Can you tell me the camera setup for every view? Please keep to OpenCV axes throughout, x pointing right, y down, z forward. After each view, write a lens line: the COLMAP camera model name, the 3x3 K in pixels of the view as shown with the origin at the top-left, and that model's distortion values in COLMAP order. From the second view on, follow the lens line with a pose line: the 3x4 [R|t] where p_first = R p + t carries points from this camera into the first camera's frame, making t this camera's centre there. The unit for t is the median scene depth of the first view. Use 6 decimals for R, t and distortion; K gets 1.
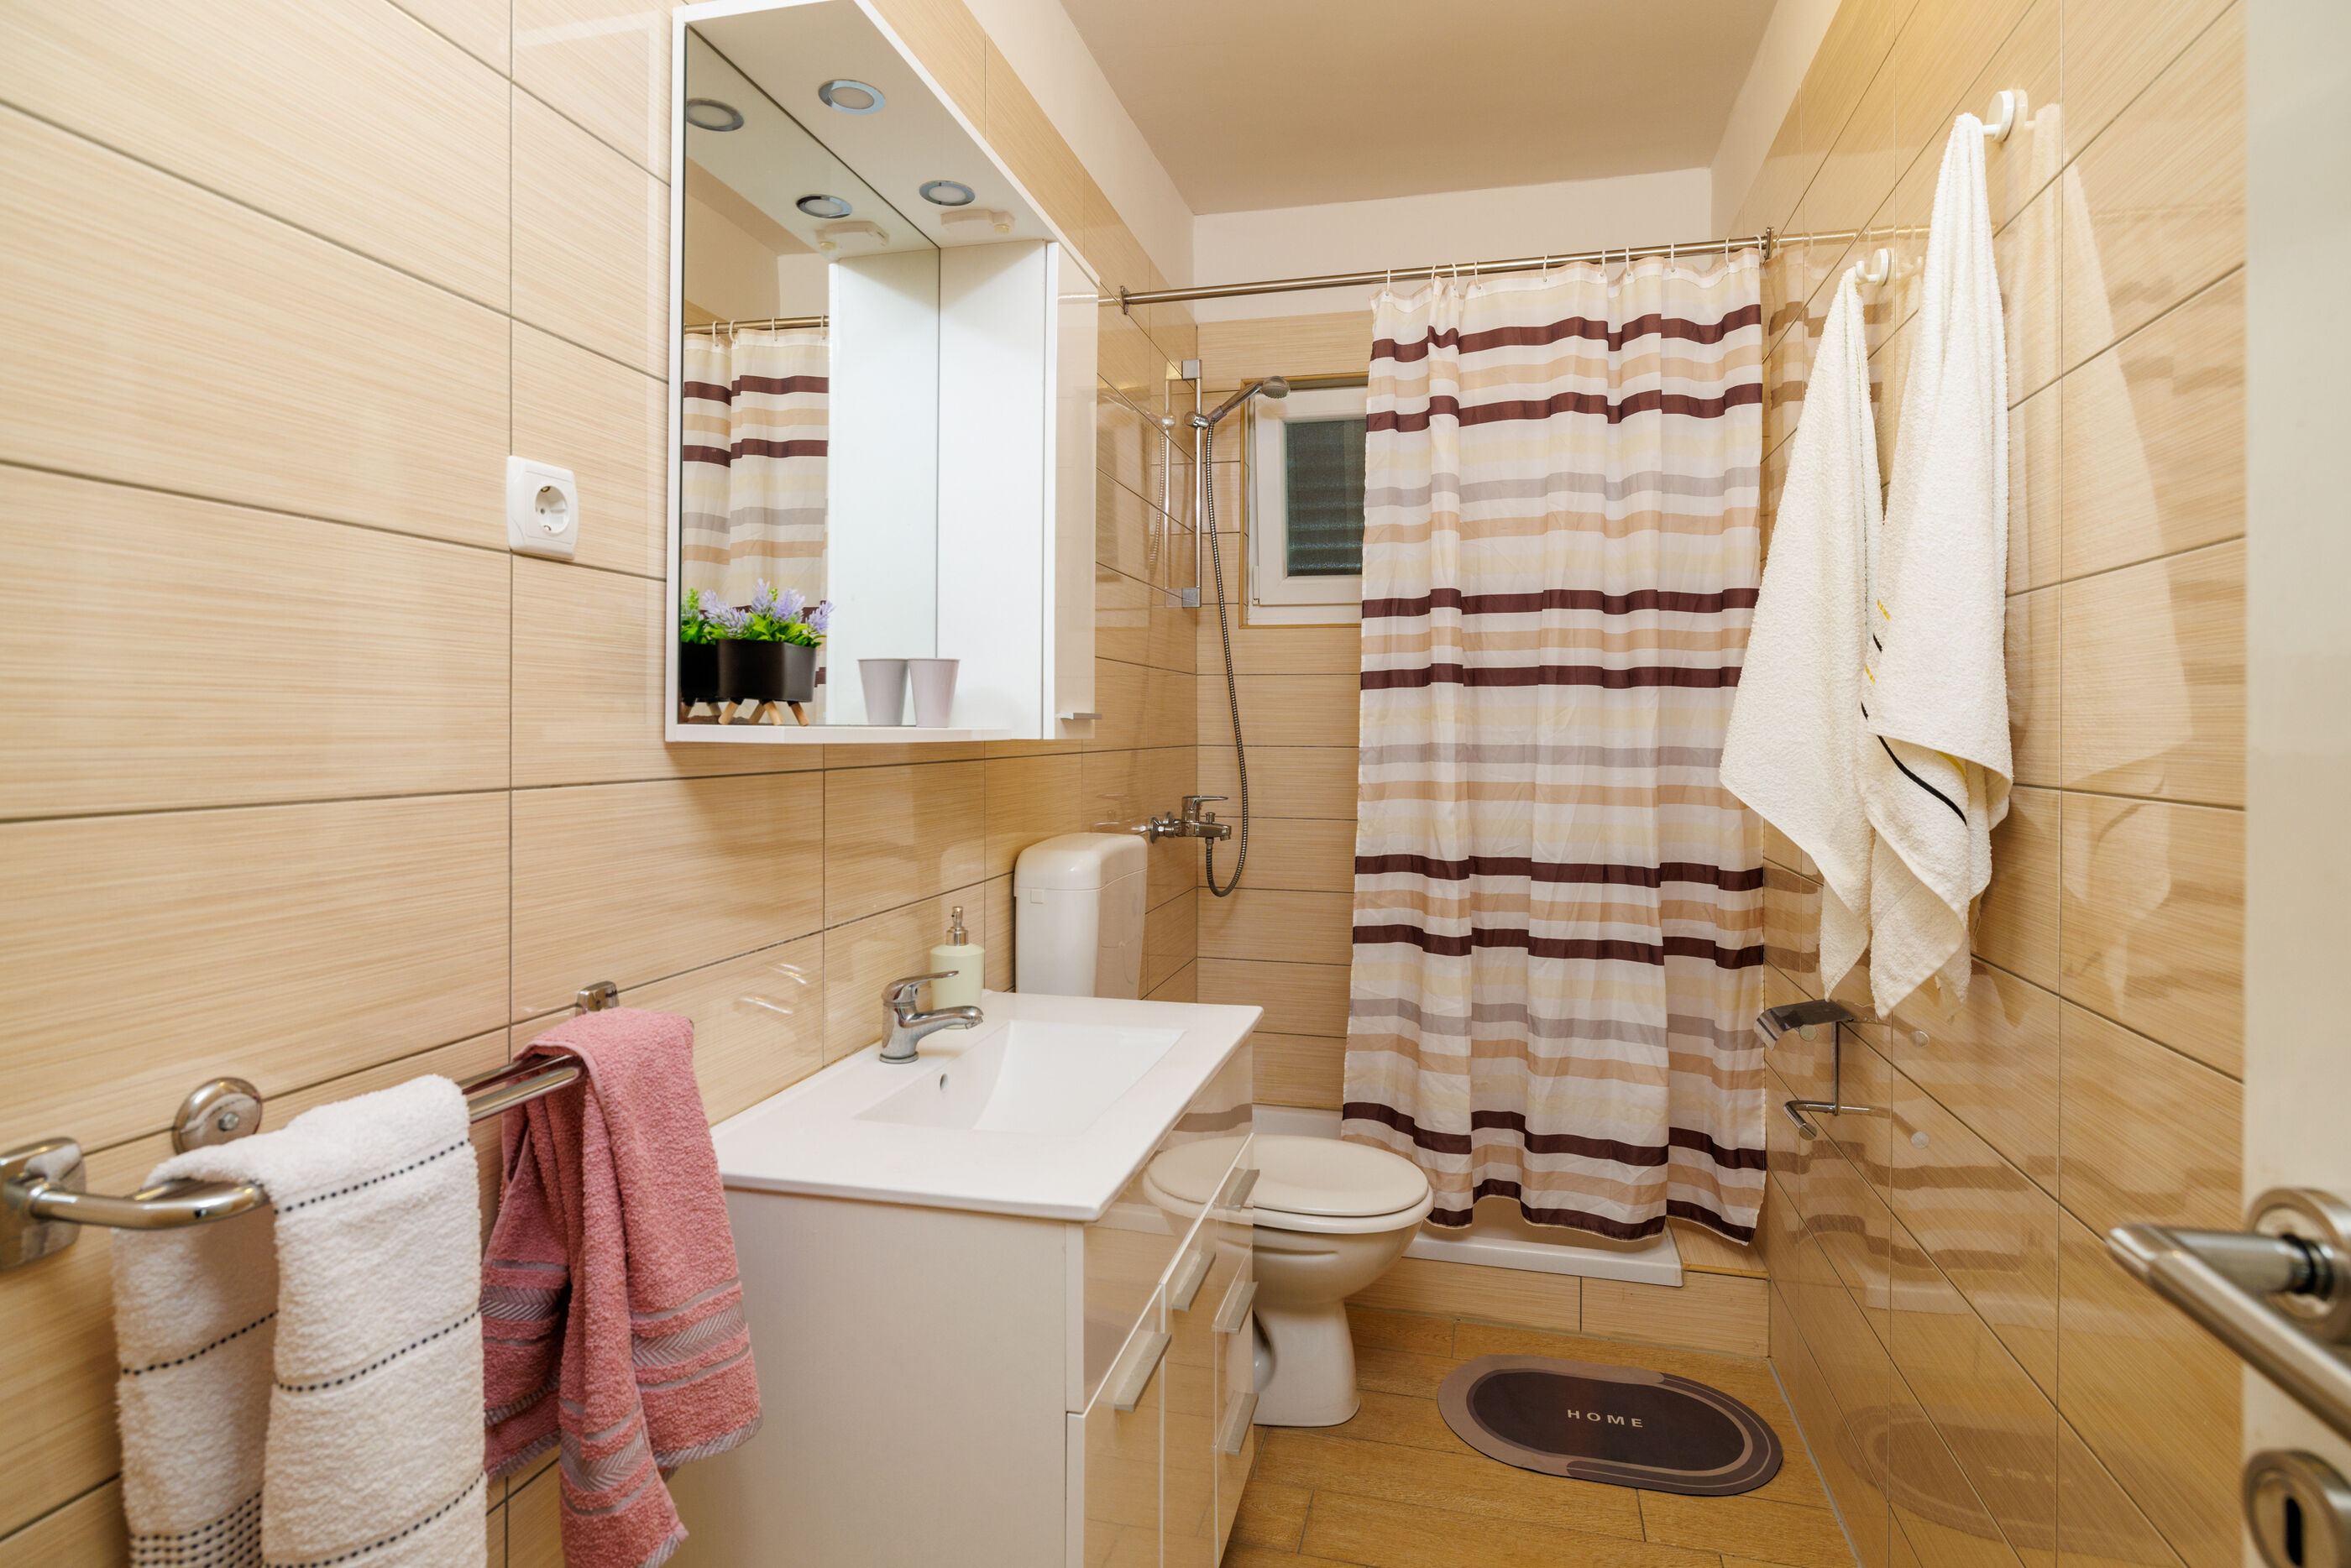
lens RADIAL K [[1215.6, 0, 1172.8], [0, 1215.6, 724.8], [0, 0, 1]] dist [-0.008082, -0.000420]
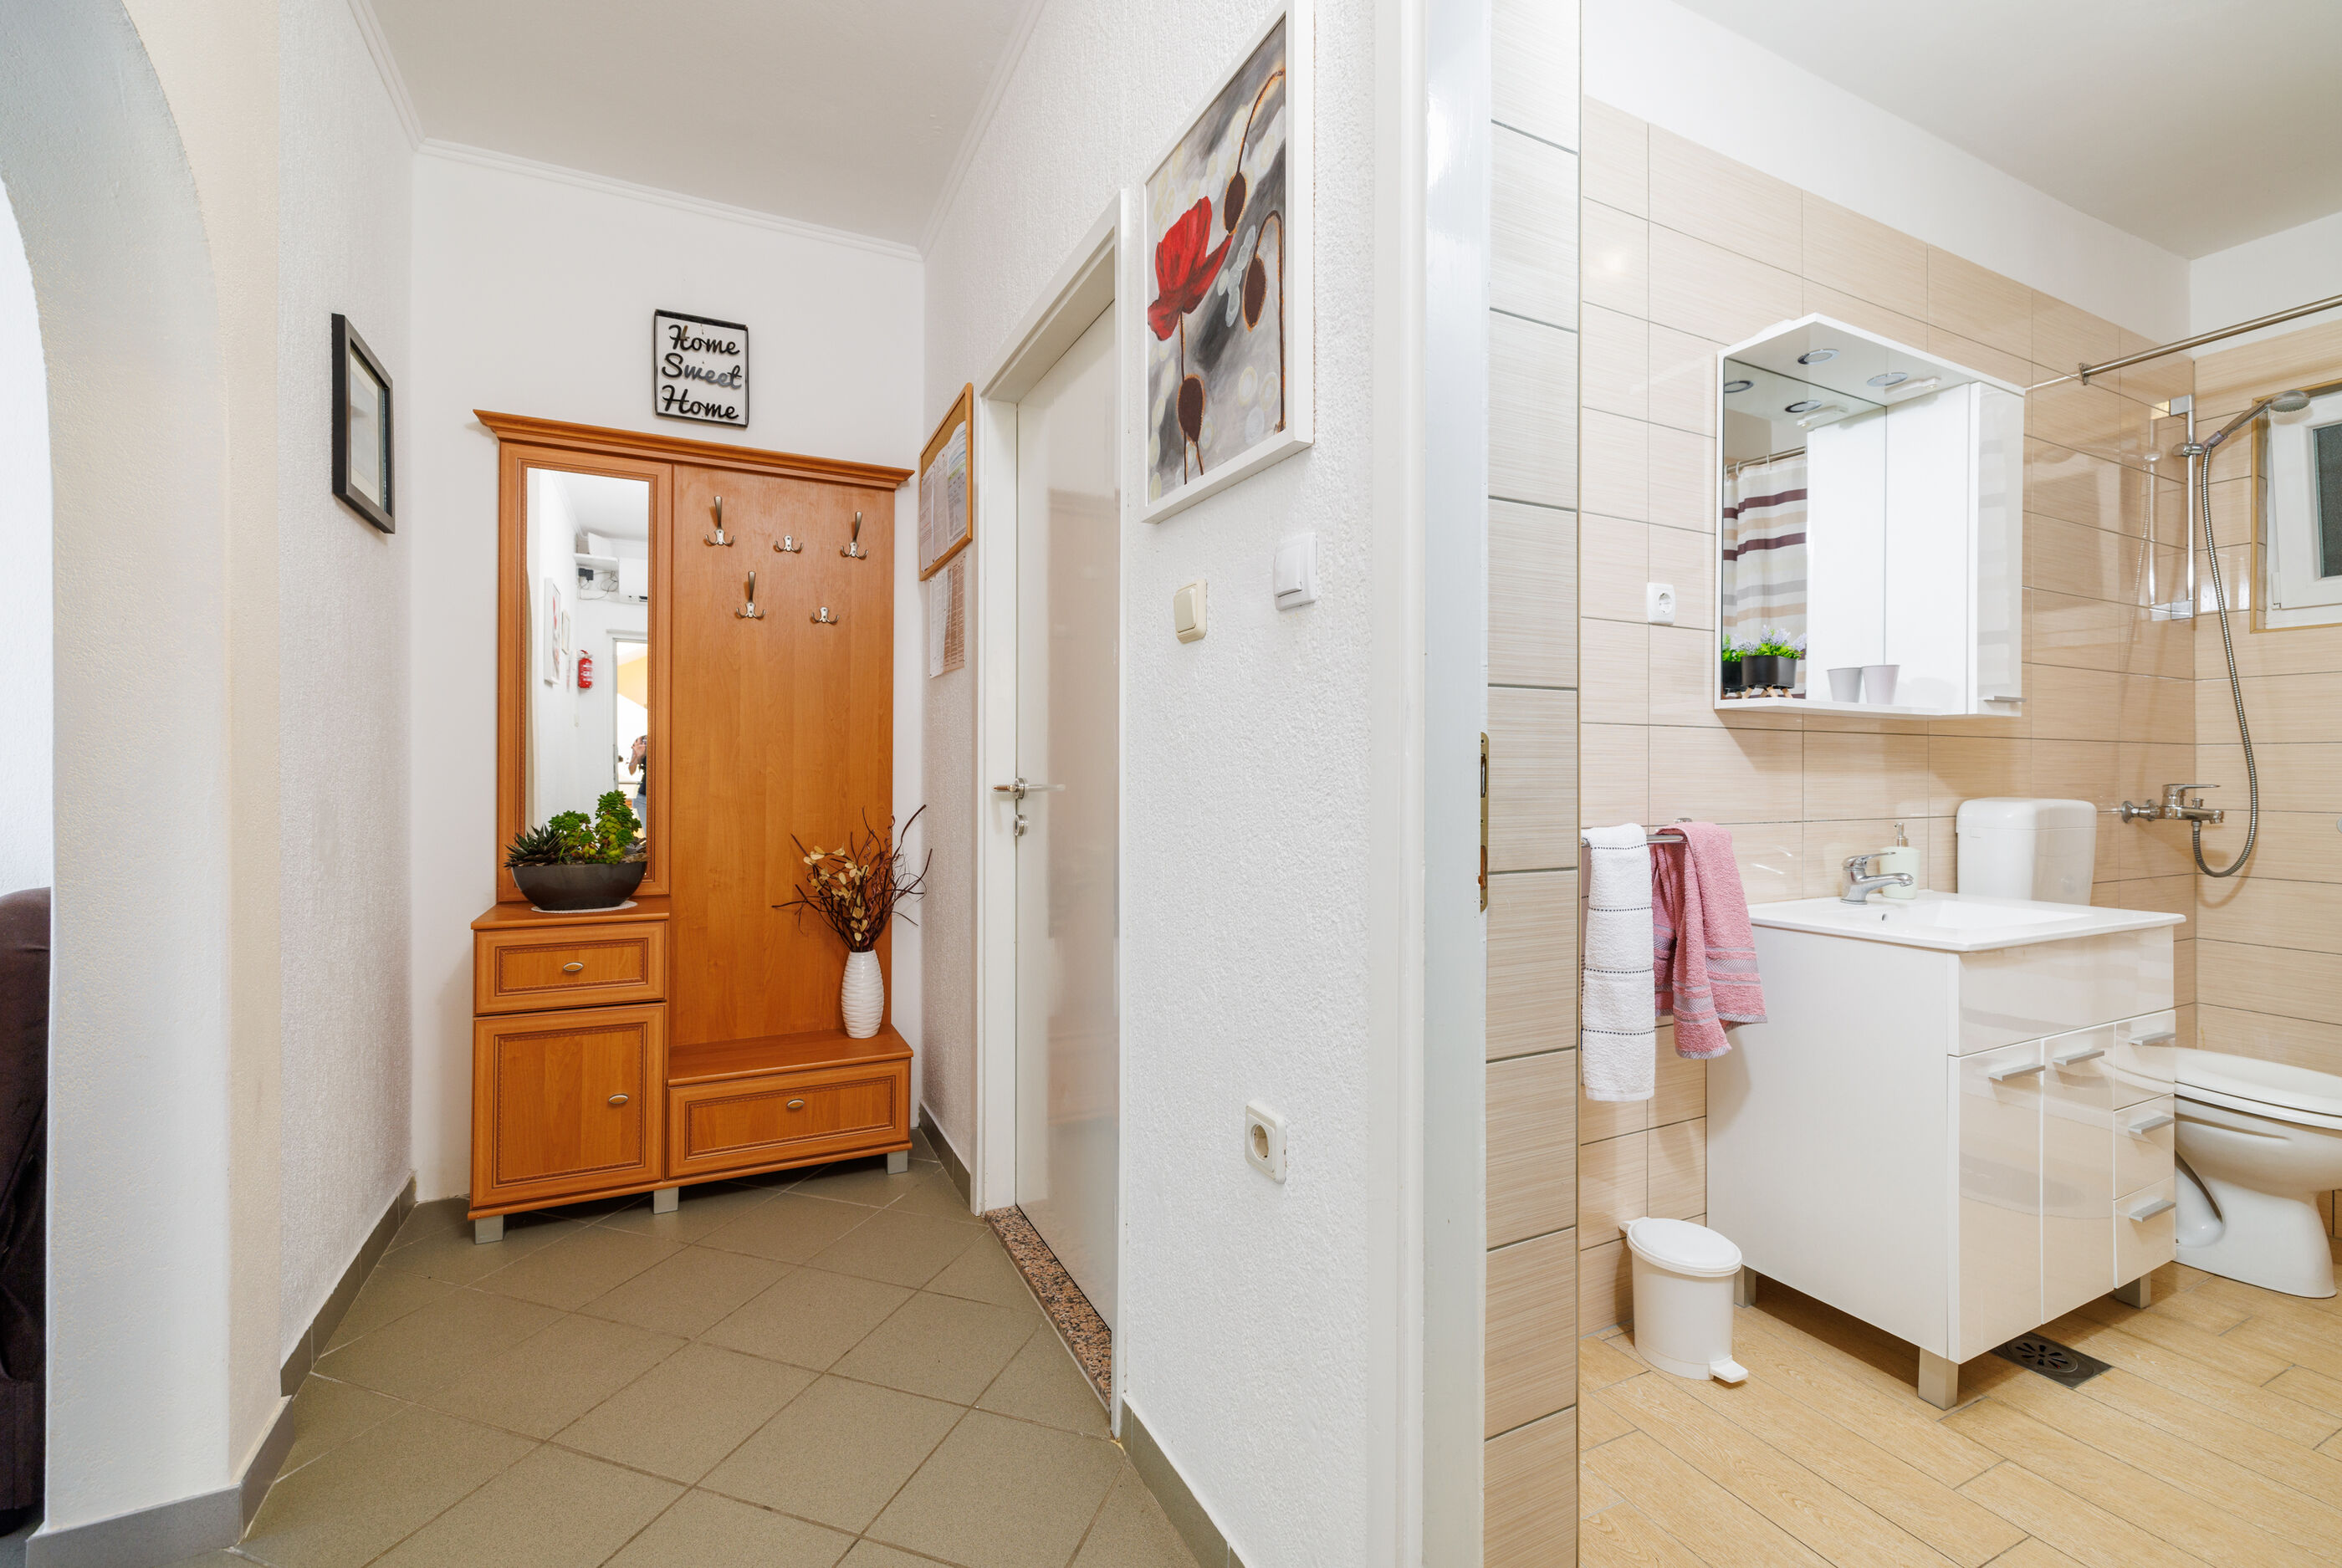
lens RADIAL K [[1010.0, 0, 1171.2], [0, 1010.0, 778.5], [0, 0, 1]] dist [-0.008433, 0.002091]
pose [[0.659337, -0.000970, -0.751847, 0.185128], [0.001670, 0.999999, 0.000175, 0.093480], [0.751845, -0.001371, 0.659338, -0.586984]]
